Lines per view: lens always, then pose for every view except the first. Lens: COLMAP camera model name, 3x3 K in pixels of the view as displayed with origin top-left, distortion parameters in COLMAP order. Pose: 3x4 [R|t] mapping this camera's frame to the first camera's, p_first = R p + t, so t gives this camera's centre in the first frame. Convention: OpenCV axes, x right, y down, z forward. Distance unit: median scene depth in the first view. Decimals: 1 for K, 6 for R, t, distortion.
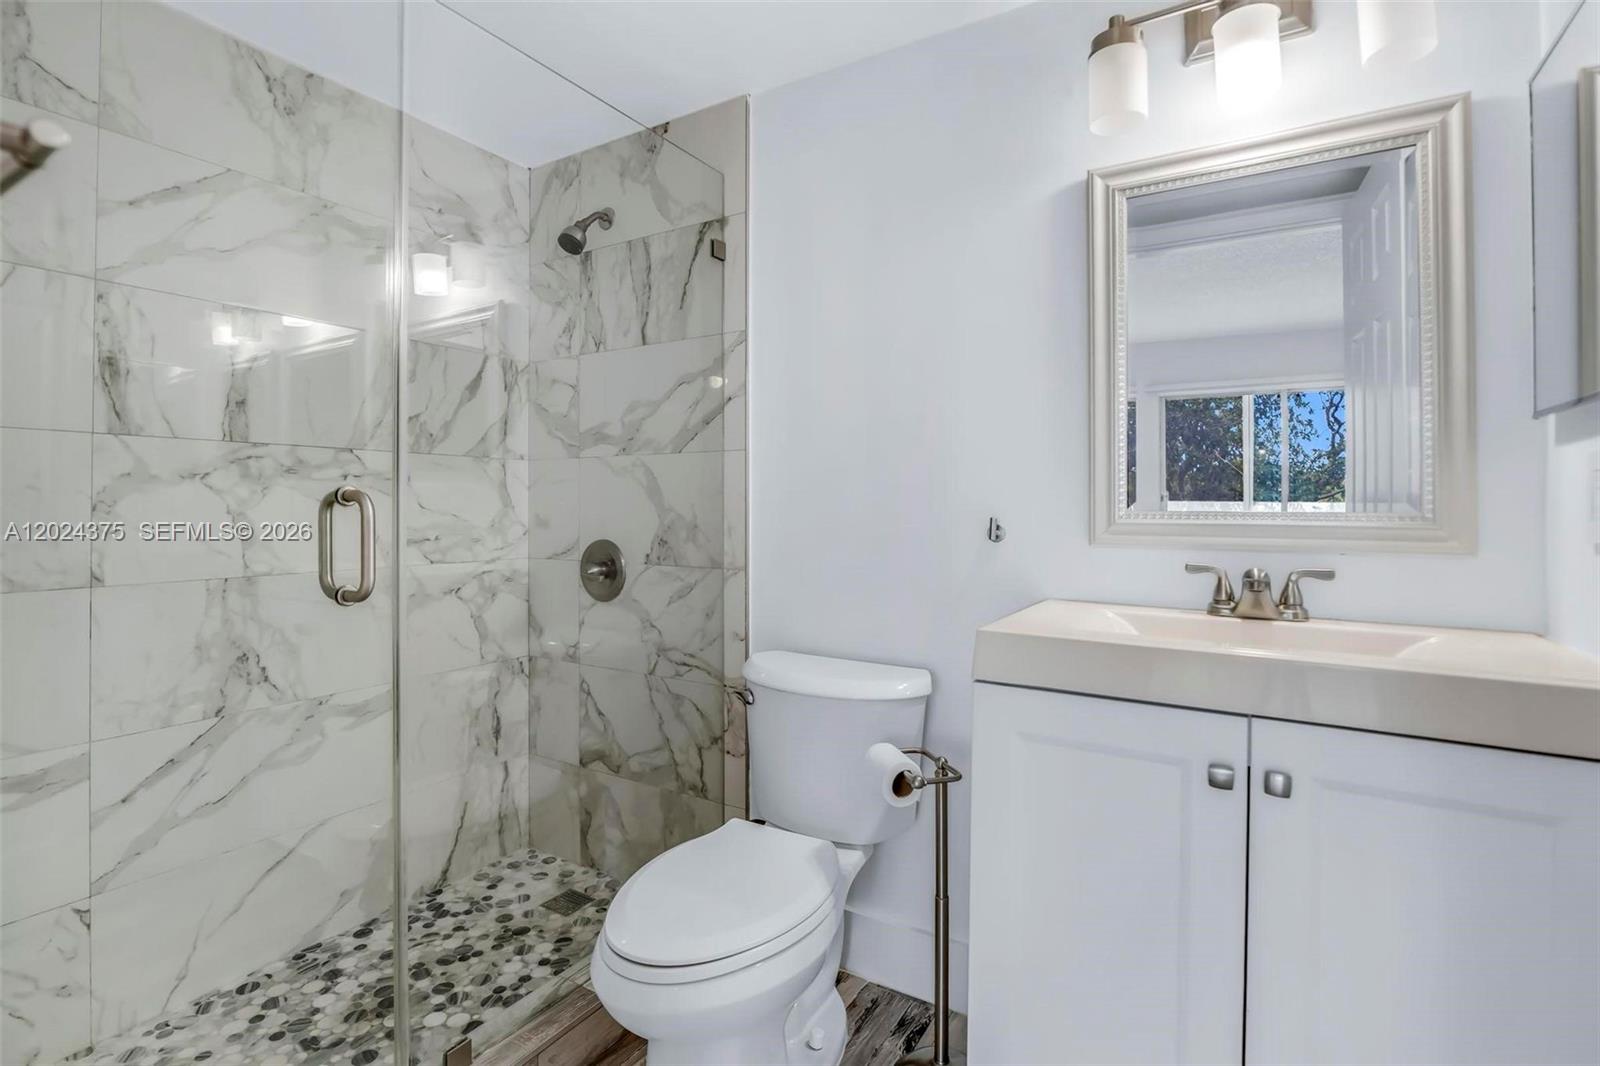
lens RADIAL K [[752.8, 0, 820.1], [0, 752.8, 498.4], [0, 0, 1]] dist [-0.020683, 0.003353]
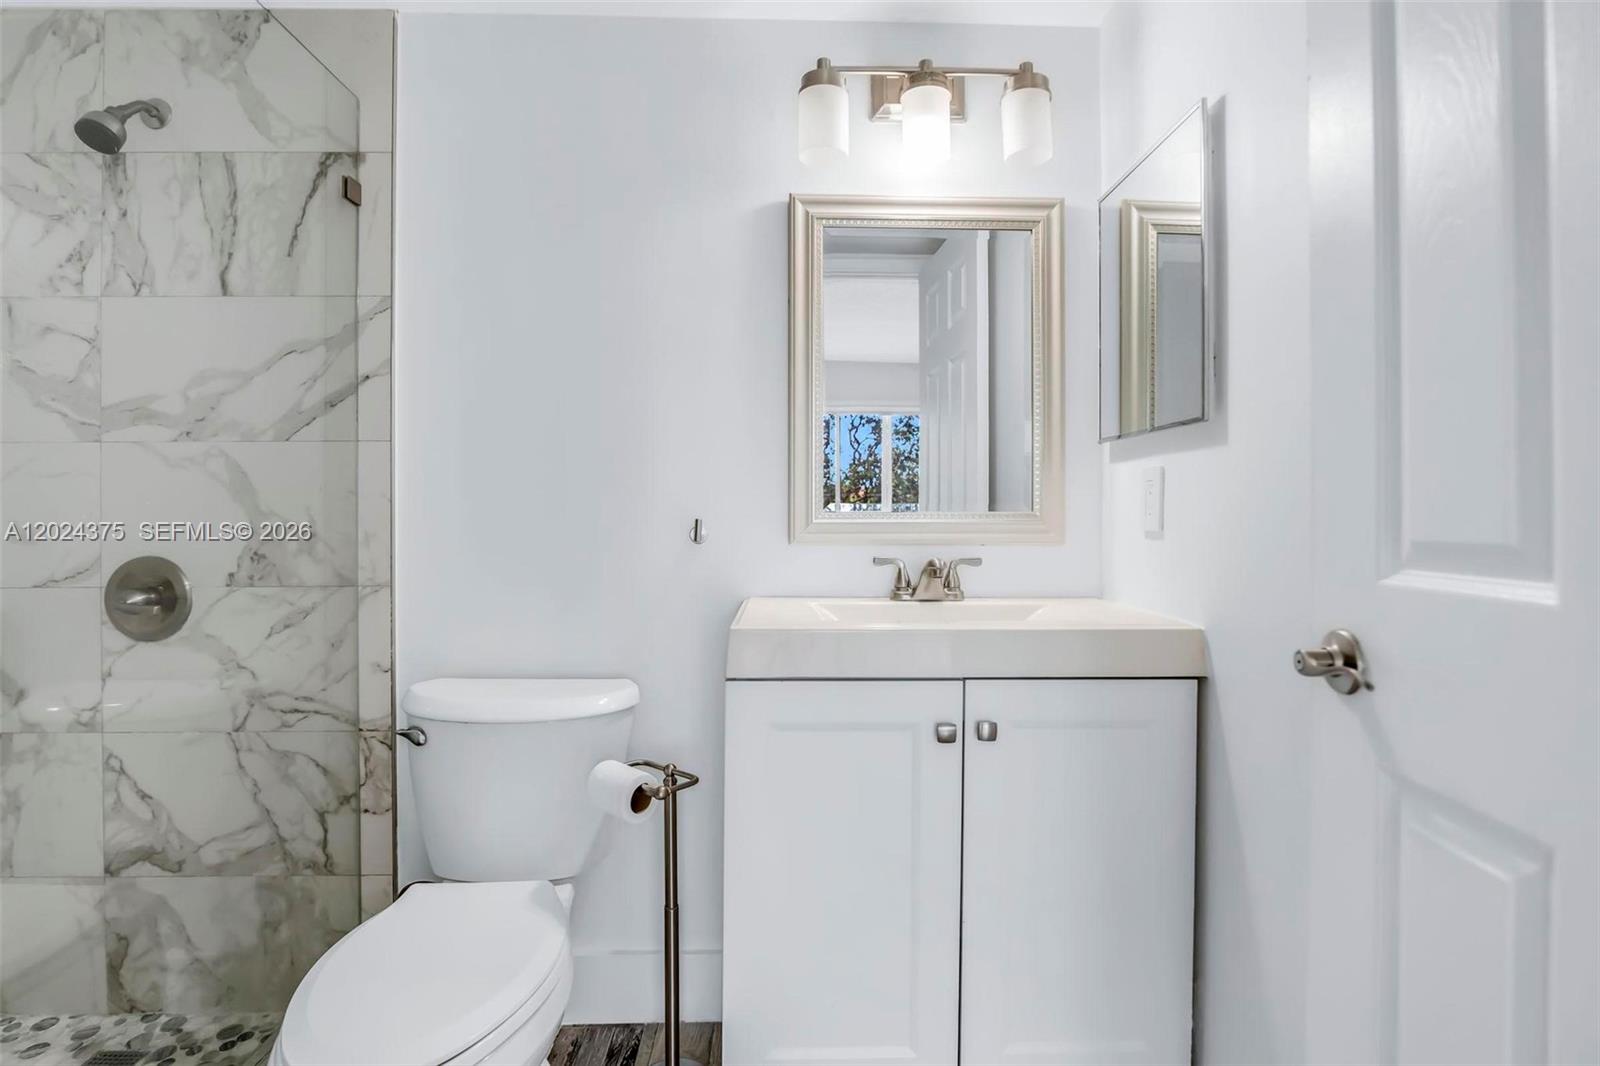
lens RADIAL K [[752.8, 0, 809.5], [0, 752.8, 510.3], [0, 0, 1]] dist [-0.020683, 0.003353]
pose [[0.842582, -0.002599, 0.538562, -0.152041], [-0.000874, 0.999980, 0.006195, 0.006169], [-0.538567, -0.005690, 0.842563, 0.059533]]
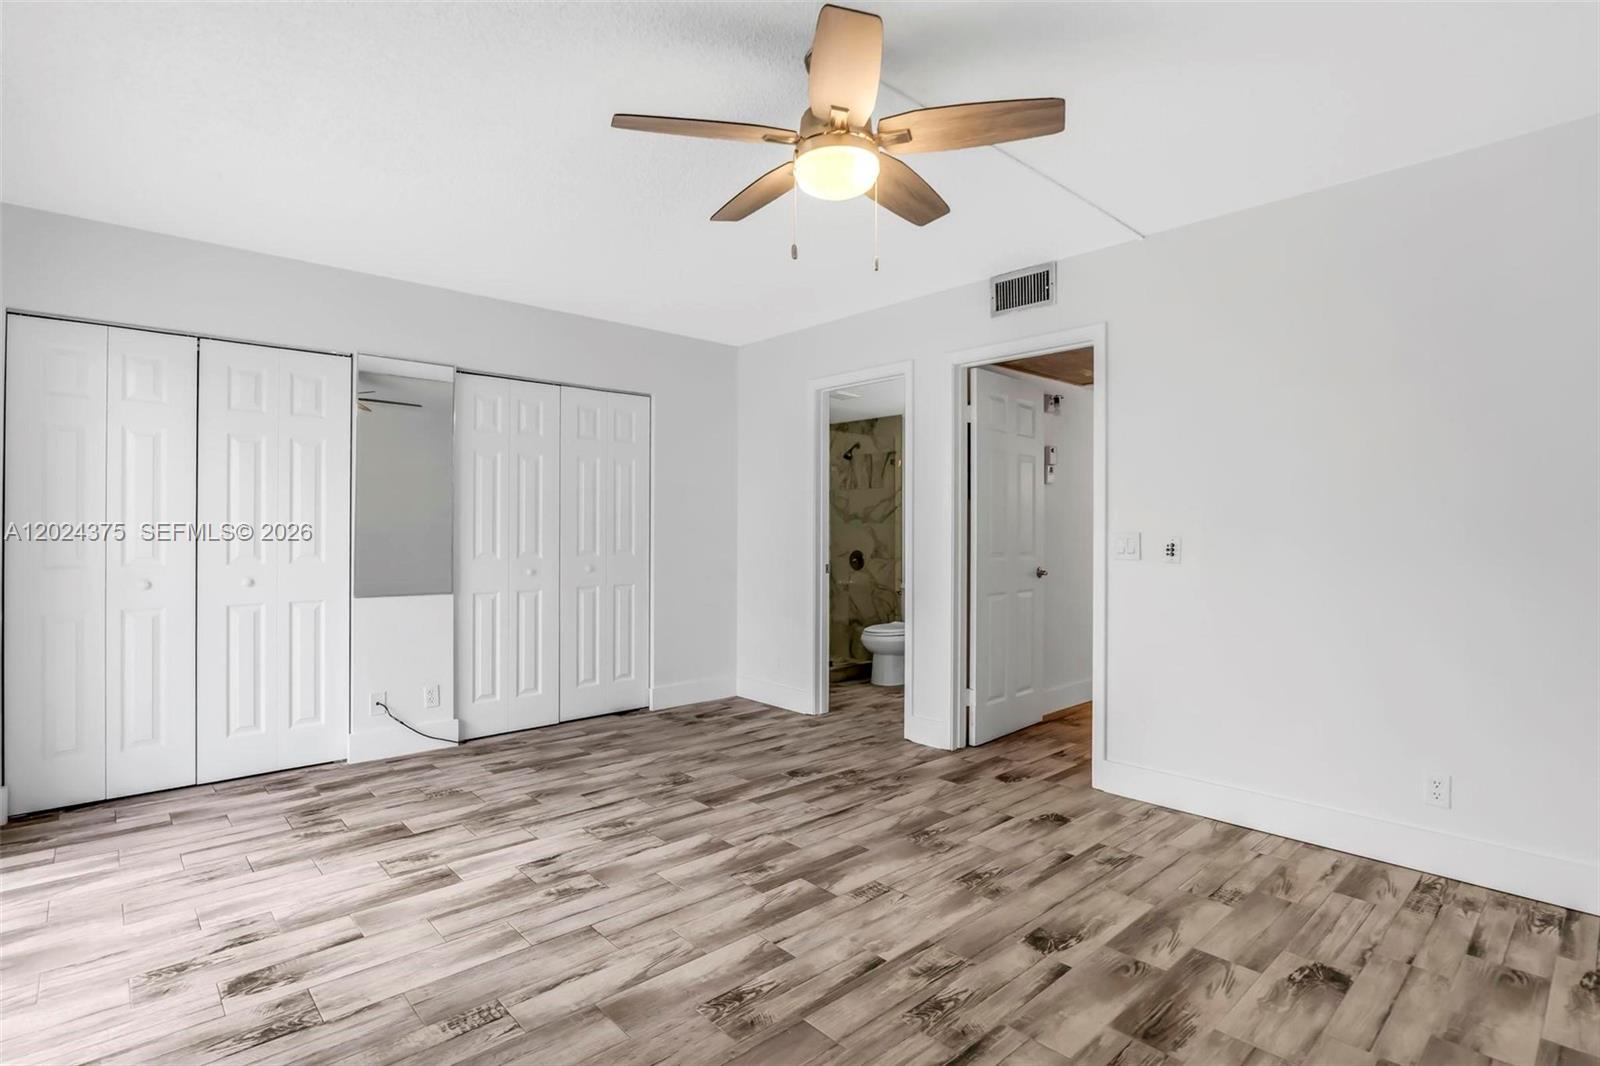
lens RADIAL K [[752.8, 0, 795.9], [0, 752.8, 522.4], [0, 0, 1]] dist [-0.020683, 0.003353]
pose [[0.956013, -0.000704, -0.293324, 0.420107], [0.000419, 0.999999, -0.001035, -0.062714], [0.293325, 0.000867, 0.956013, -2.252287]]
